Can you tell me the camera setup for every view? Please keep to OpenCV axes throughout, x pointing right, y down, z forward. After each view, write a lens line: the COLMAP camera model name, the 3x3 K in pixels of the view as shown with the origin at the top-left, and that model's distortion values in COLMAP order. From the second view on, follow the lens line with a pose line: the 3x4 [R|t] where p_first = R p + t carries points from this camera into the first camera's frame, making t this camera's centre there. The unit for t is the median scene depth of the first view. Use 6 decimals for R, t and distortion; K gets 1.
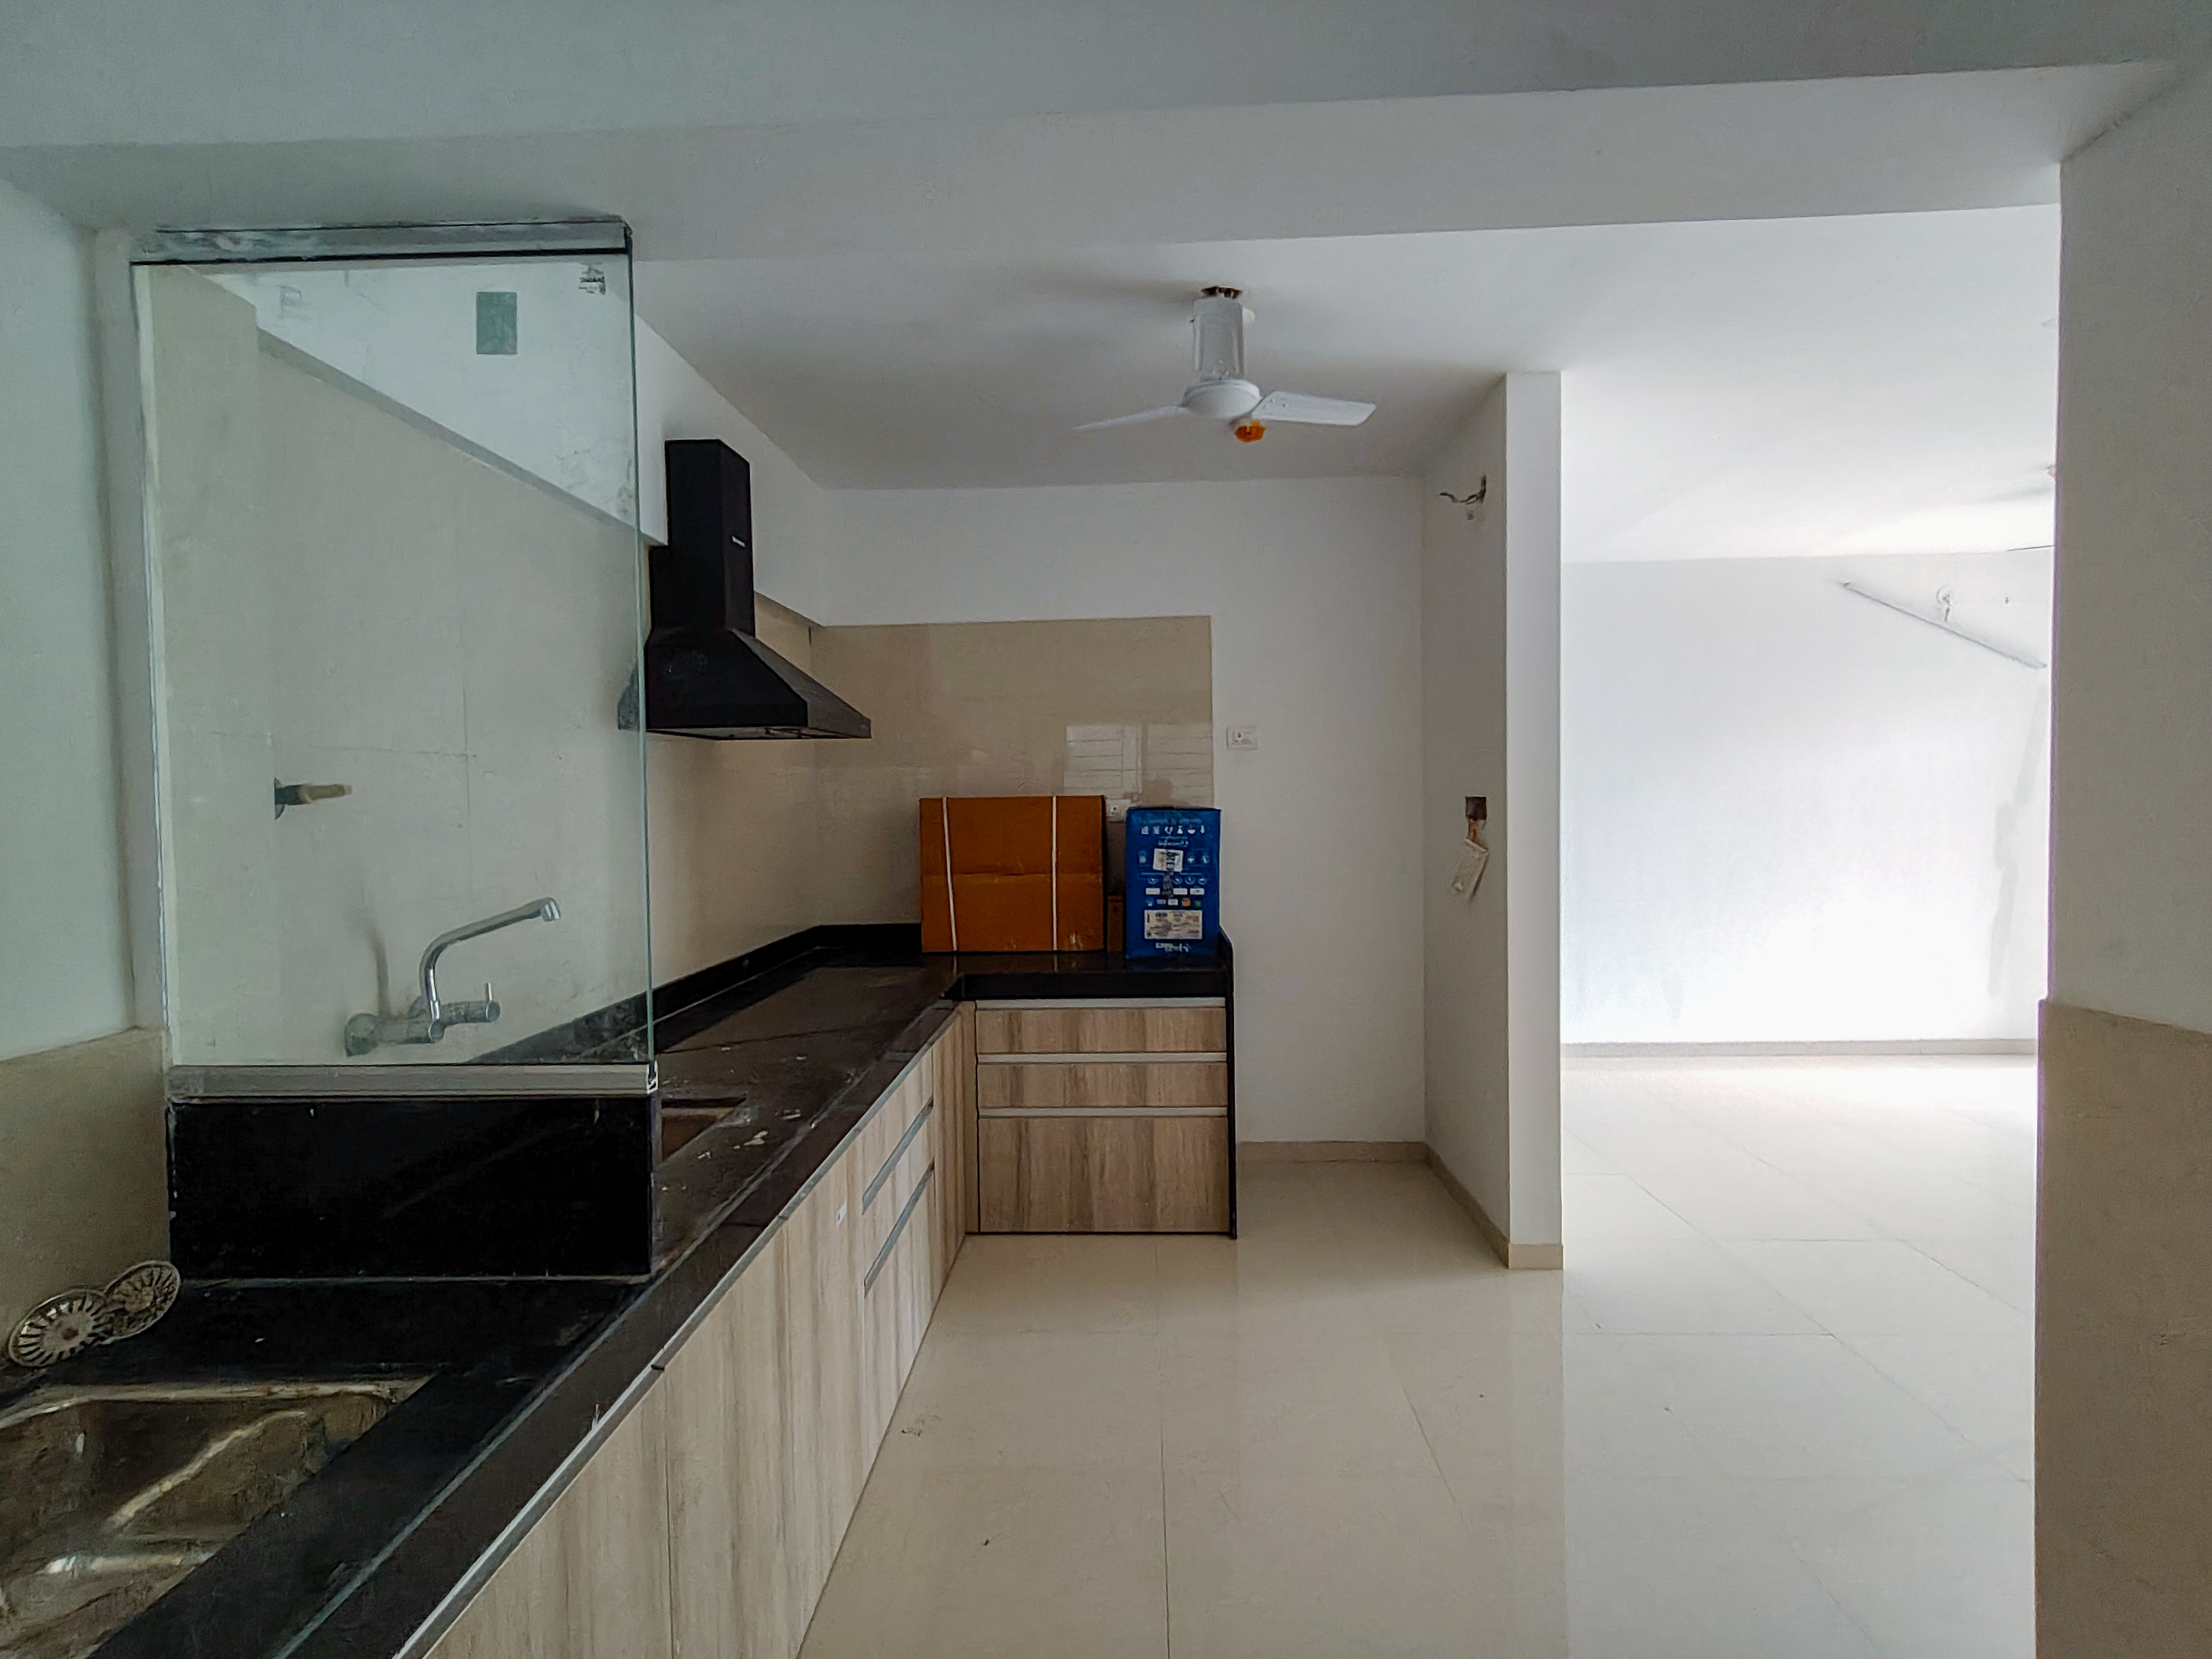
lens RADIAL K [[1036.7, 0, 1101.7], [0, 1036.7, 831.4], [0, 0, 1]] dist [0.000030, 0.000995]
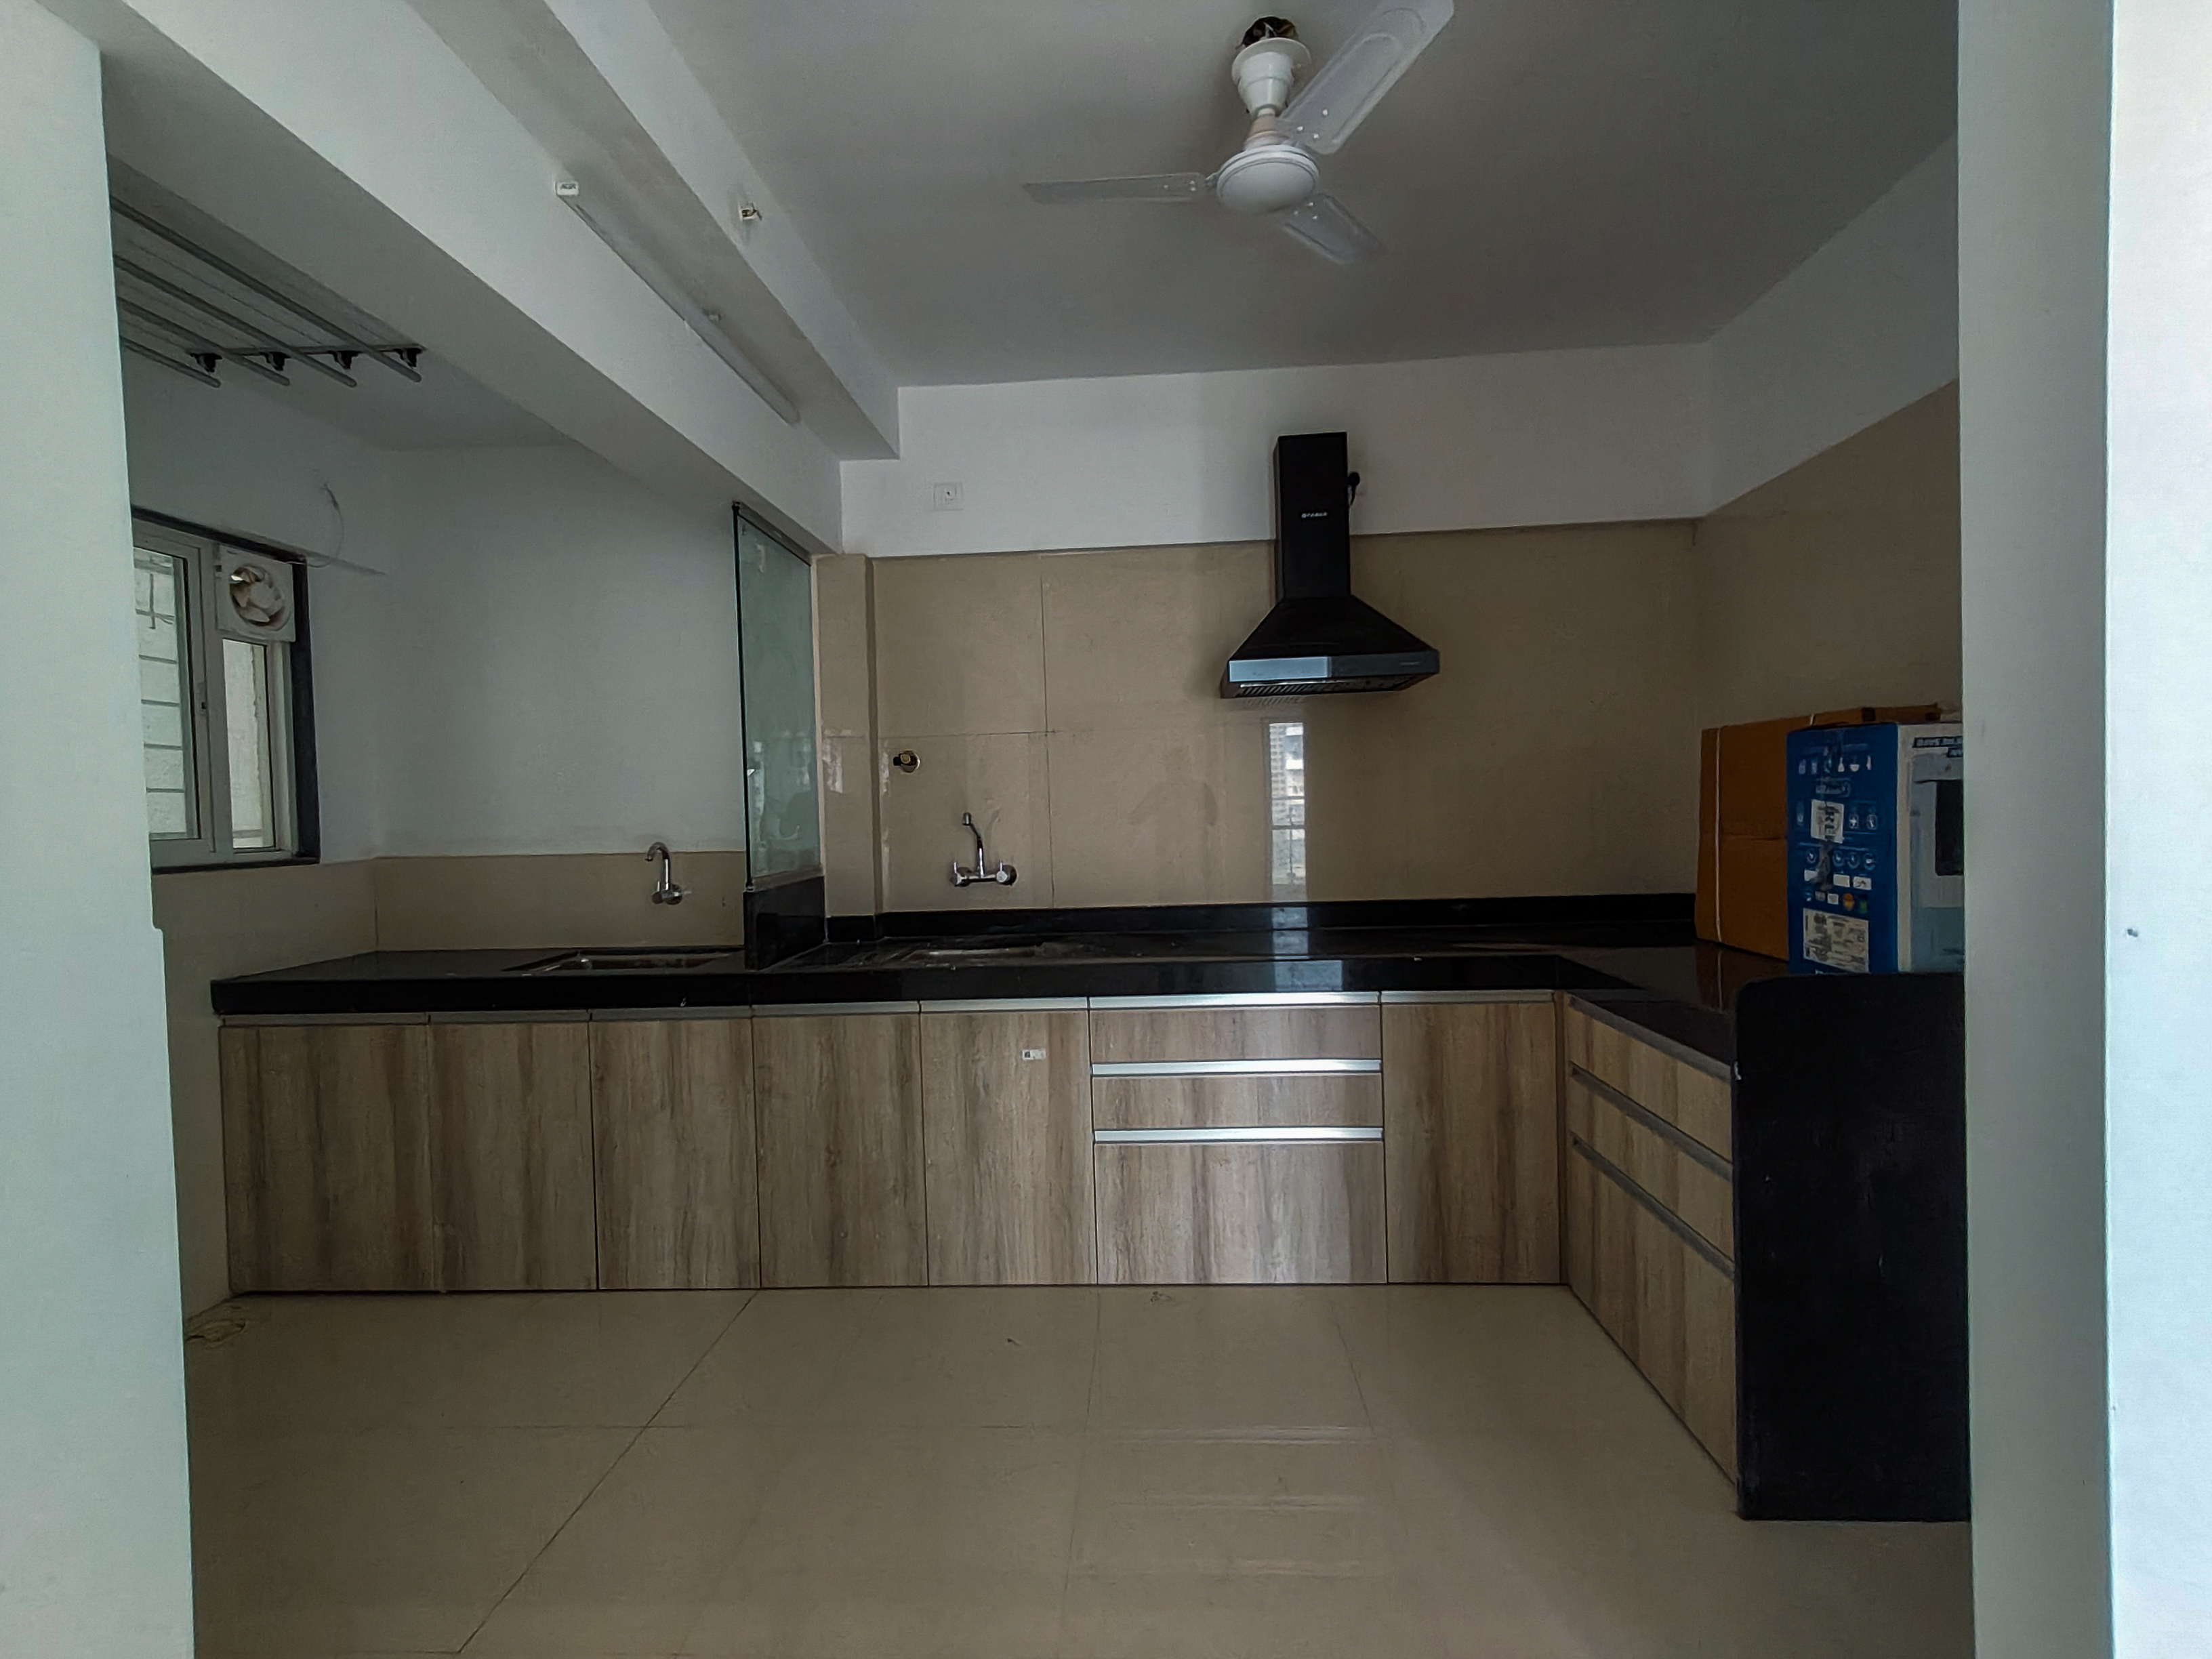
lens RADIAL K [[1036.7, 0, 1102.0], [0, 1036.7, 833.3], [0, 0, 1]] dist [0.000030, 0.000995]
pose [[-0.007984, 0.046775, -0.998874, 0.612209], [-0.000316, 0.998905, 0.046779, 0.008770], [0.999968, 0.000689, -0.007960, 0.622707]]
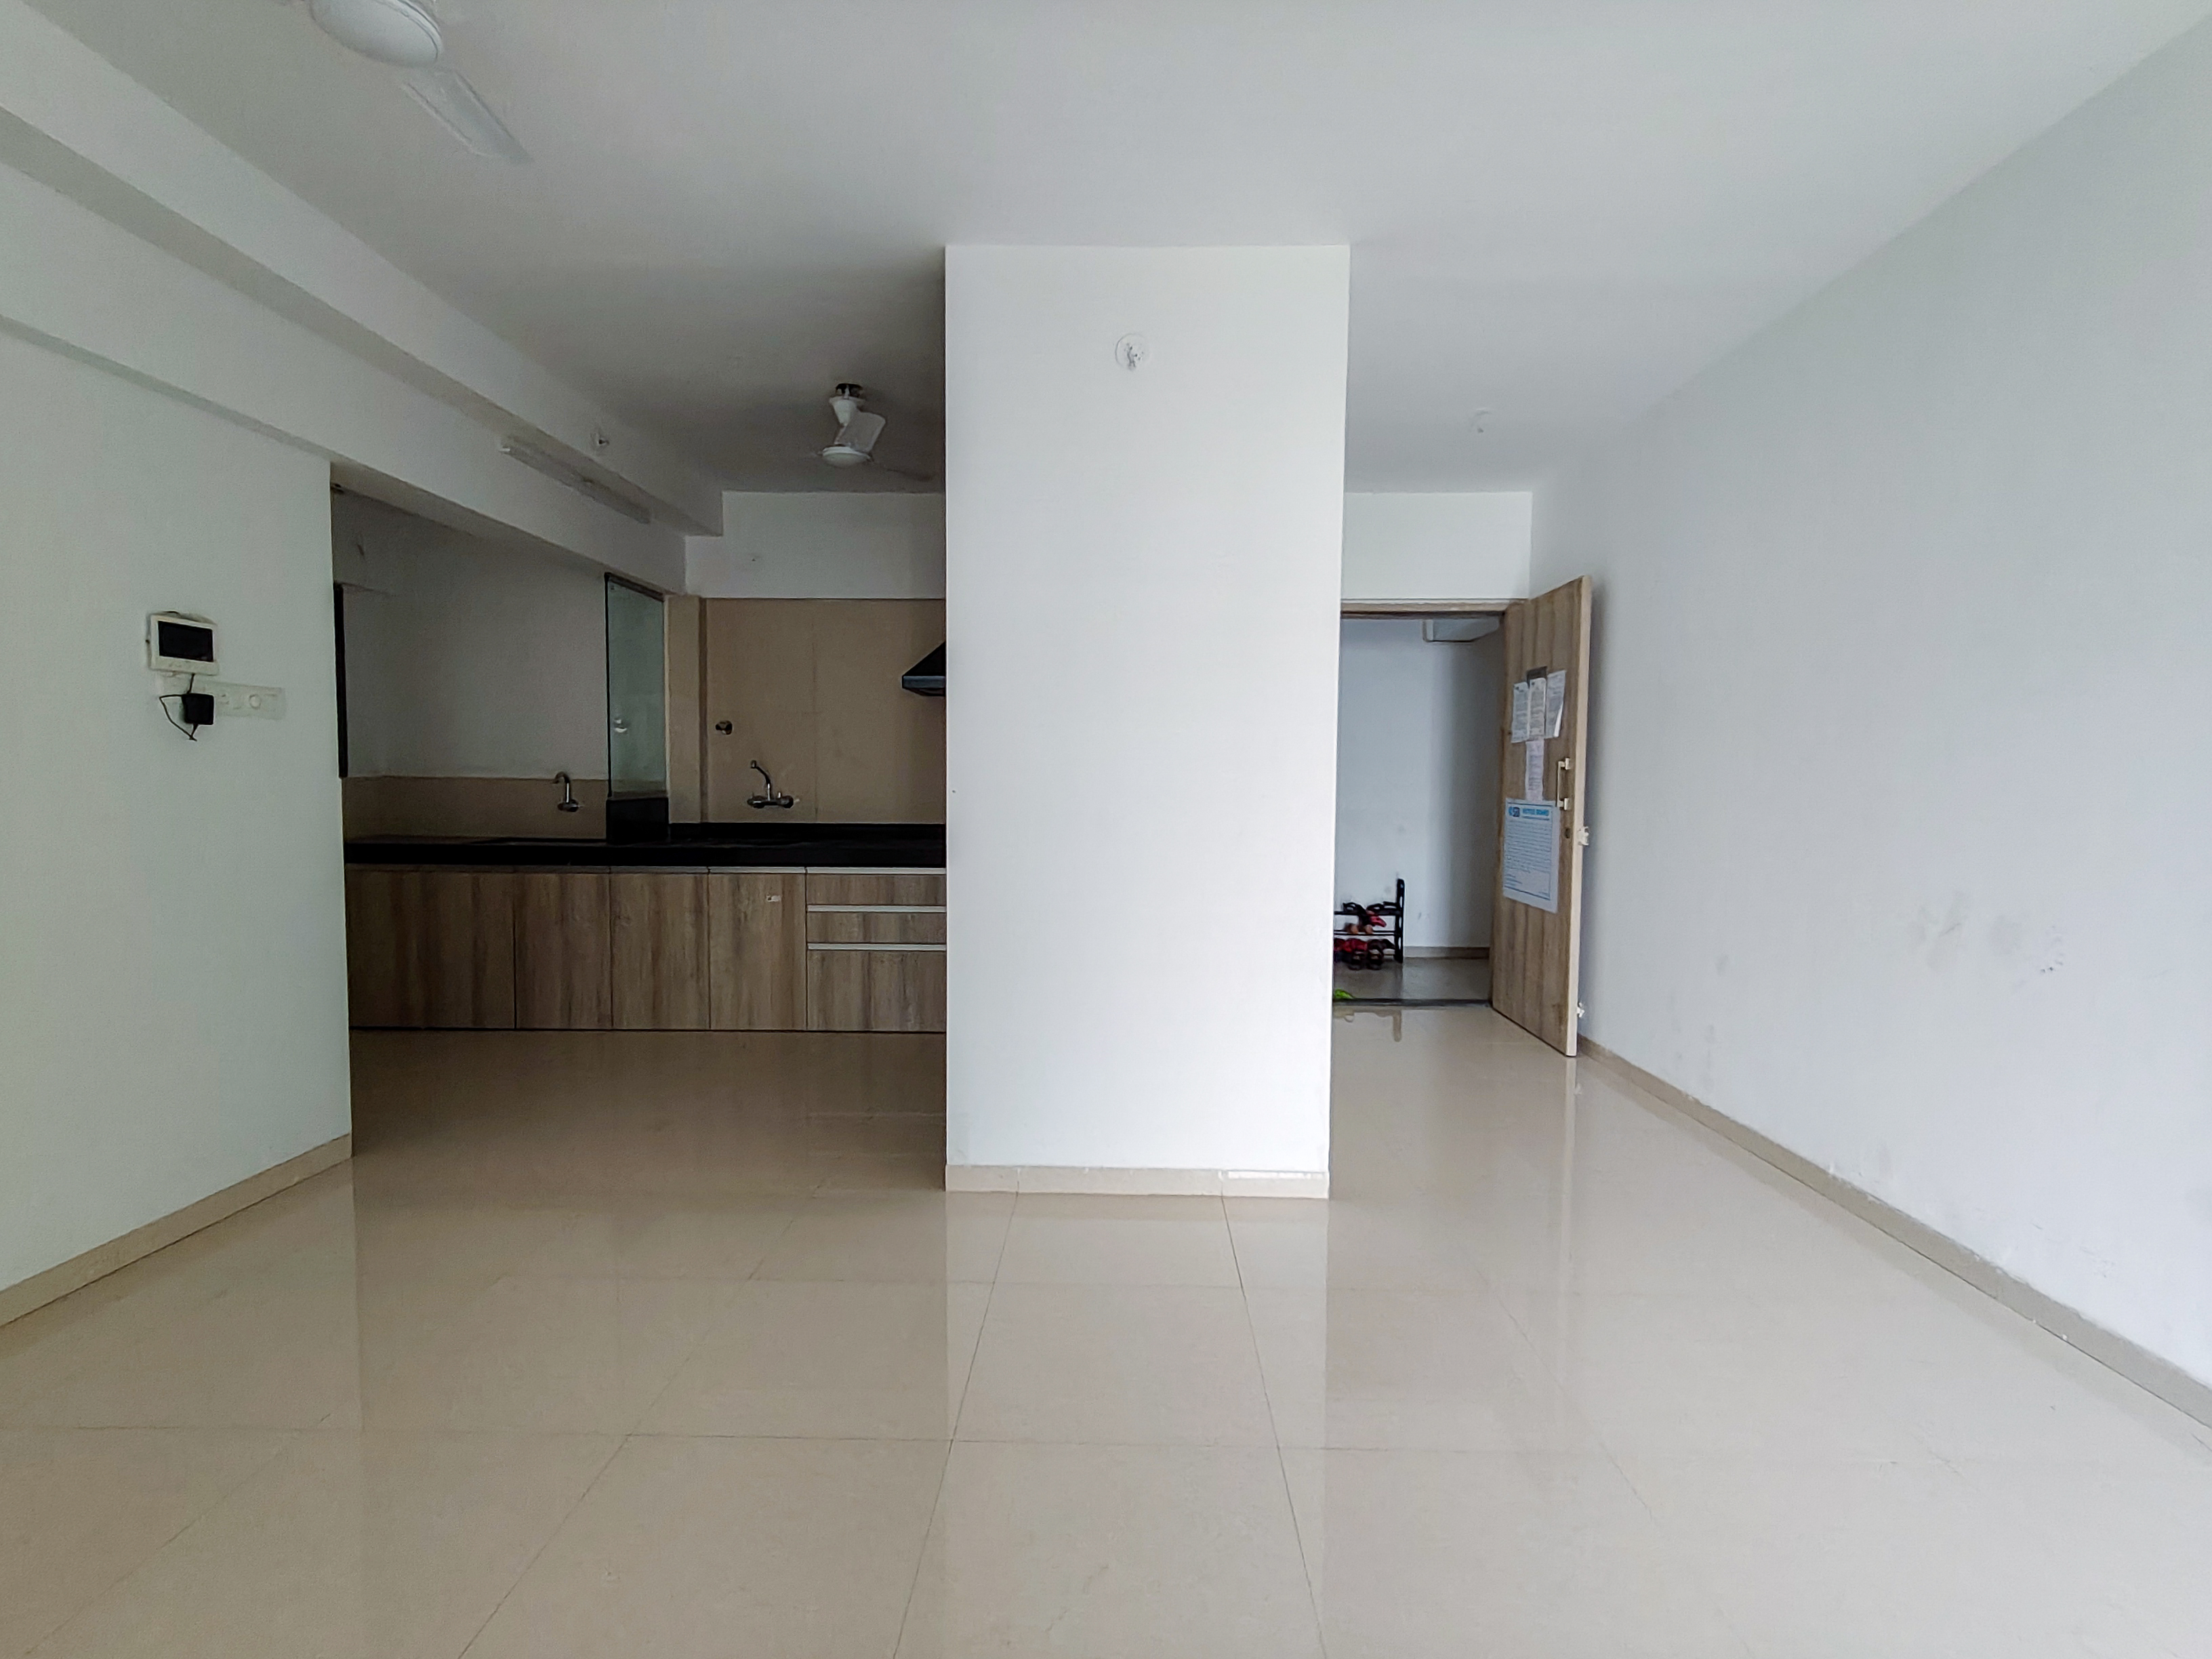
lens RADIAL K [[1036.7, 0, 1106.5], [0, 1036.7, 824.8], [0, 0, 1]] dist [0.000030, 0.000995]
pose [[0.028135, 0.067047, -0.997353, 1.219313], [-0.035103, 0.997199, 0.066047, 0.009607], [0.998988, 0.033152, 0.030410, 0.965994]]
